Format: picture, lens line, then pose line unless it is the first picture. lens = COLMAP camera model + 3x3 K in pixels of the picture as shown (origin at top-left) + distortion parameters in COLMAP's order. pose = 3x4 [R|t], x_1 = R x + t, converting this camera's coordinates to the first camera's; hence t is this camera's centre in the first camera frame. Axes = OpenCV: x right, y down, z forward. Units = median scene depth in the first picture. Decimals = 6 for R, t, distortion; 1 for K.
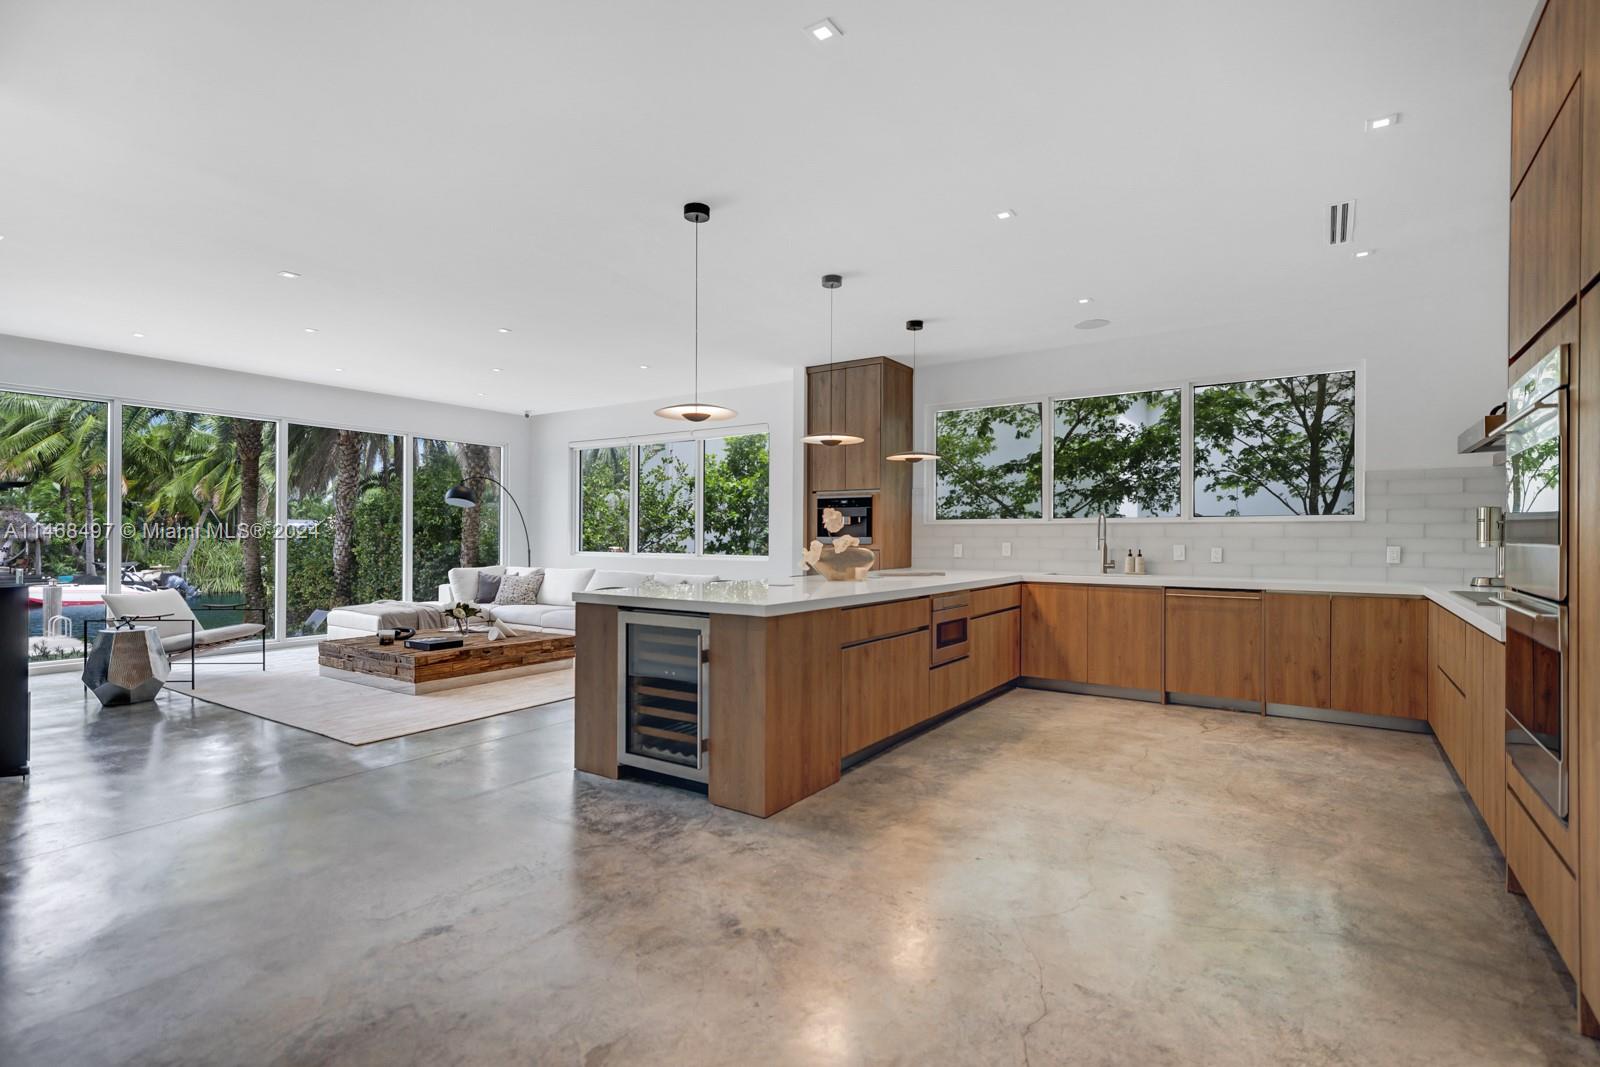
lens RADIAL K [[764.9, 0, 798.0], [0, 764.9, 538.9], [0, 0, 1]] dist [0.018179, -0.000859]
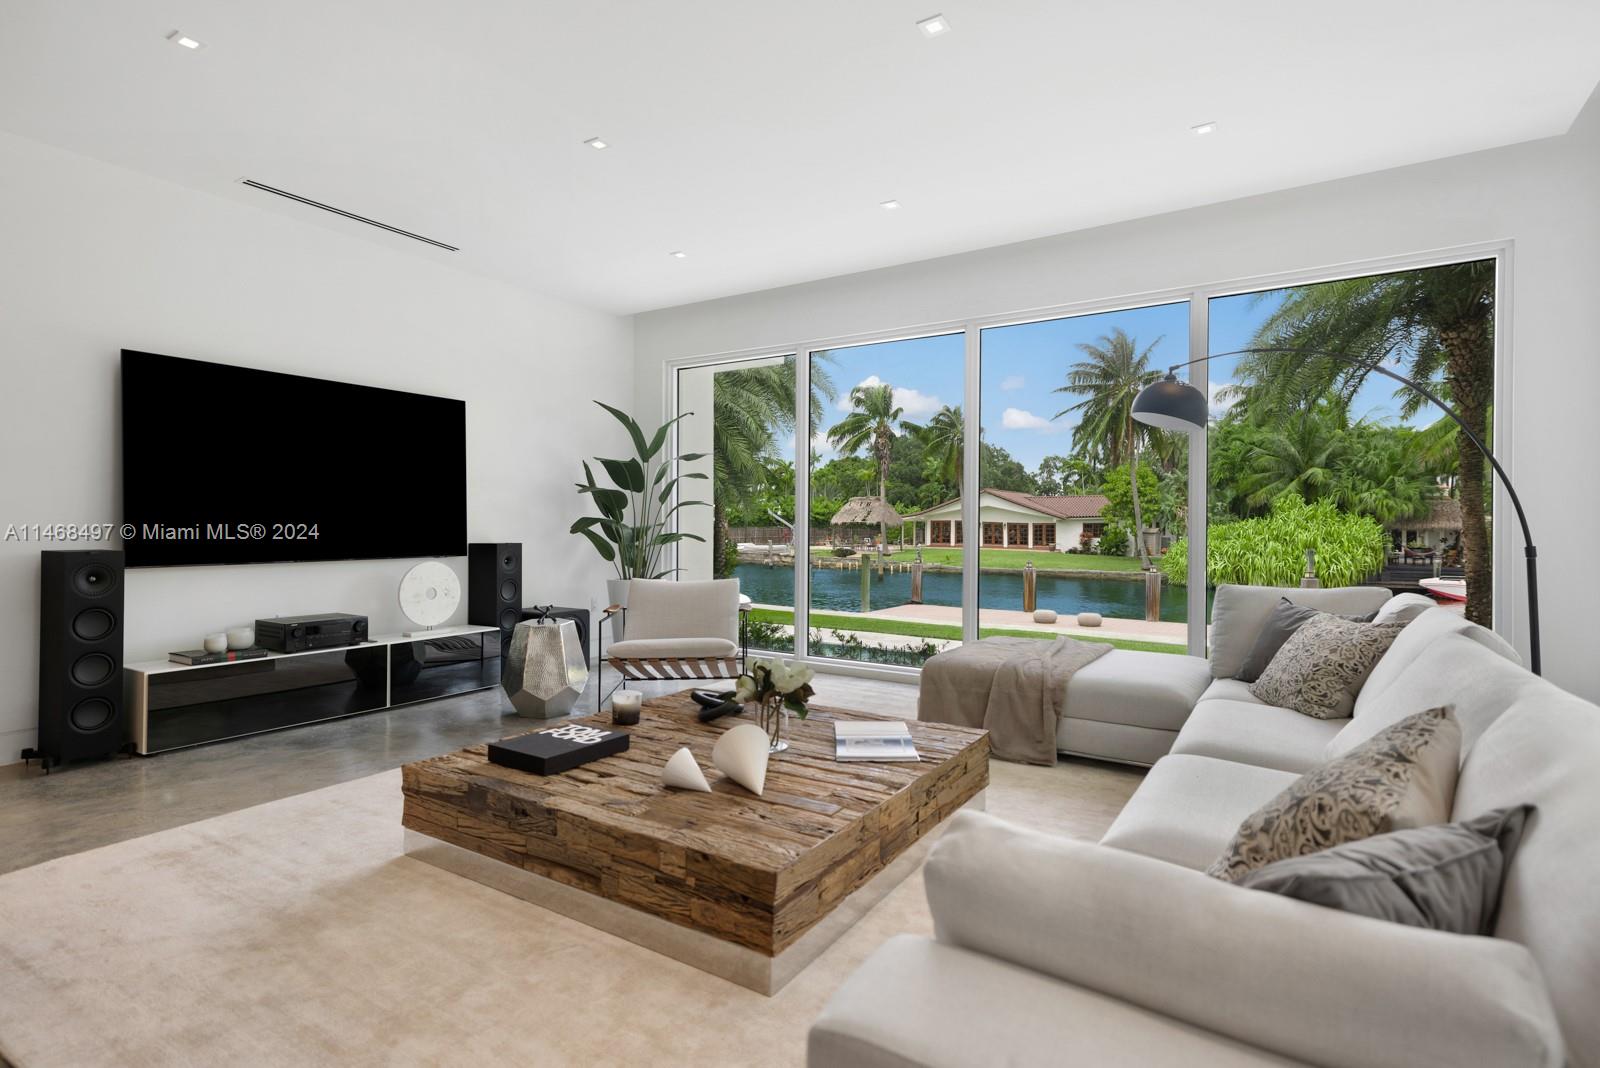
lens RADIAL K [[809.4, 0, 800.0], [0, 809.4, 534.0], [0, 0, 1]] dist [0.002426, 0.000094]
pose [[0.022697, 0.005917, -0.999725, -0.037440], [-0.004000, 0.999975, 0.005828, 0.019756], [0.999734, 0.003866, 0.022721, 1.070774]]
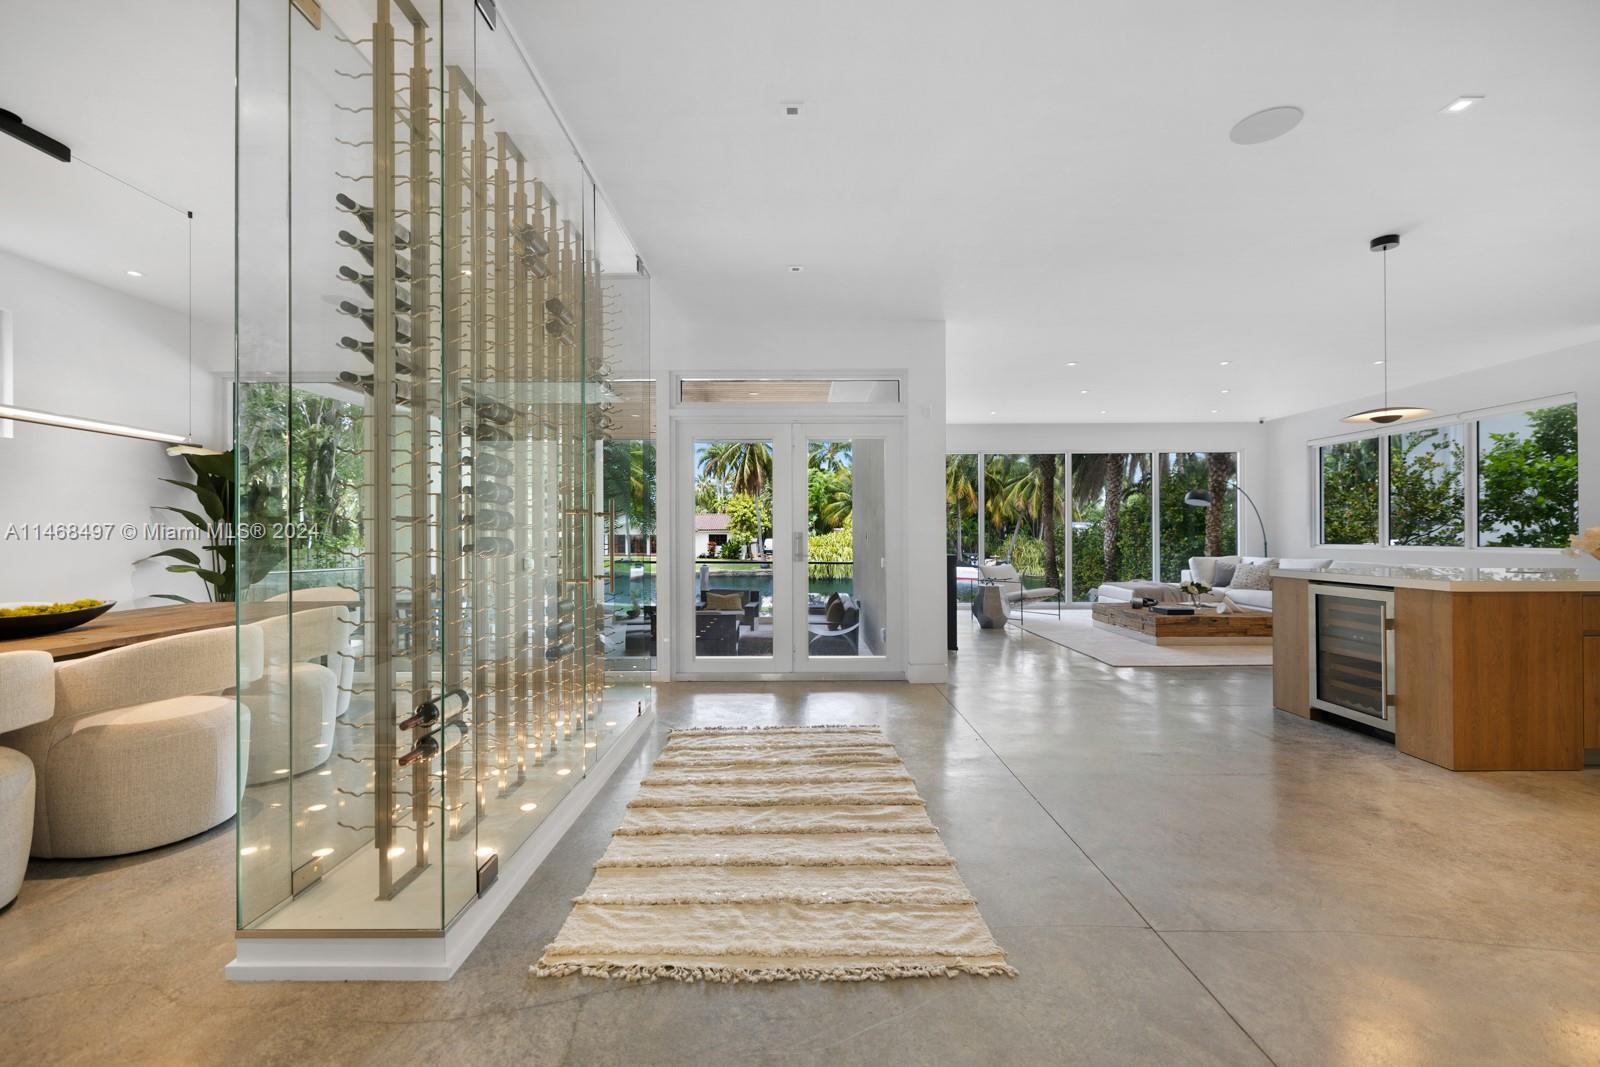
lens RADIAL K [[678.4, 0, 800.0], [0, 678.4, 533.5], [0, 0, 1]] dist [0.001618, 0.000311]
pose [[0.567790, -0.010940, -0.823101, 0.120105], [0.006404, 0.999940, -0.008873, 0.009779], [0.823148, -0.000233, 0.567826, -0.179556]]
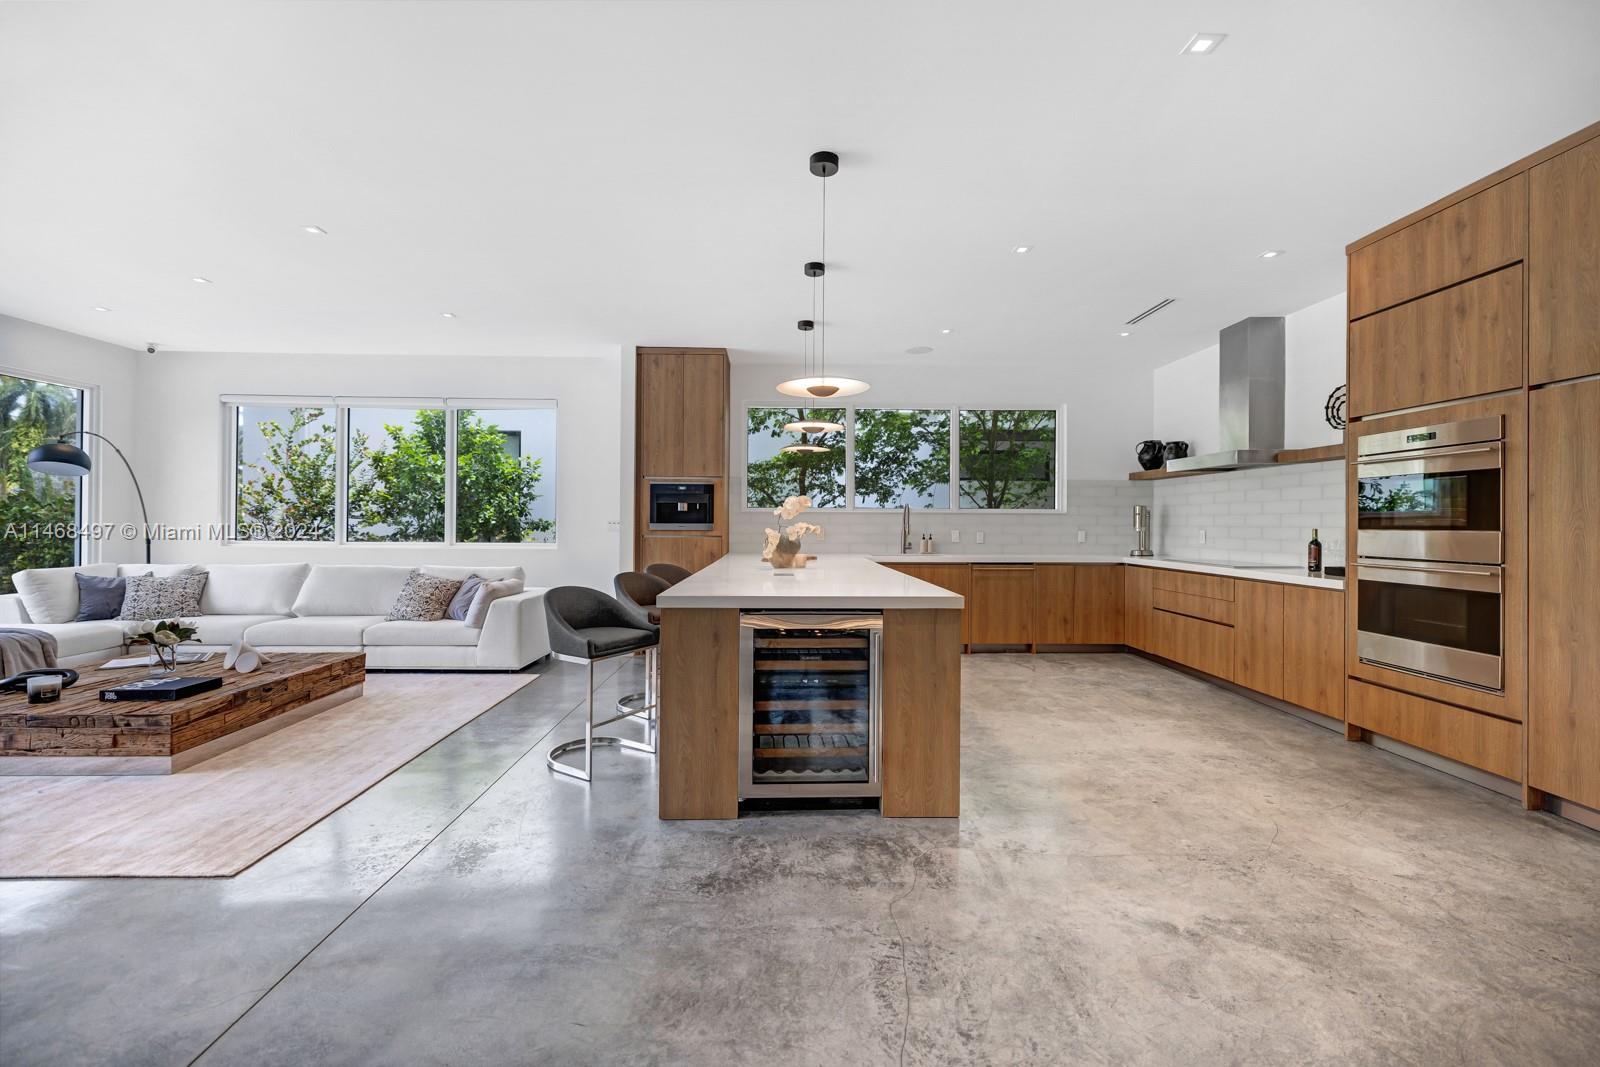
lens RADIAL K [[668.0, 0, 802.6], [0, 668.0, 526.2], [0, 0, 1]] dist [0.000261, -0.000343]
pose [[0.806272, -0.000892, 0.591545, -0.357135], [-0.001889, 0.999990, 0.004083, -0.002792], [-0.591542, -0.004409, 0.806262, 0.223766]]
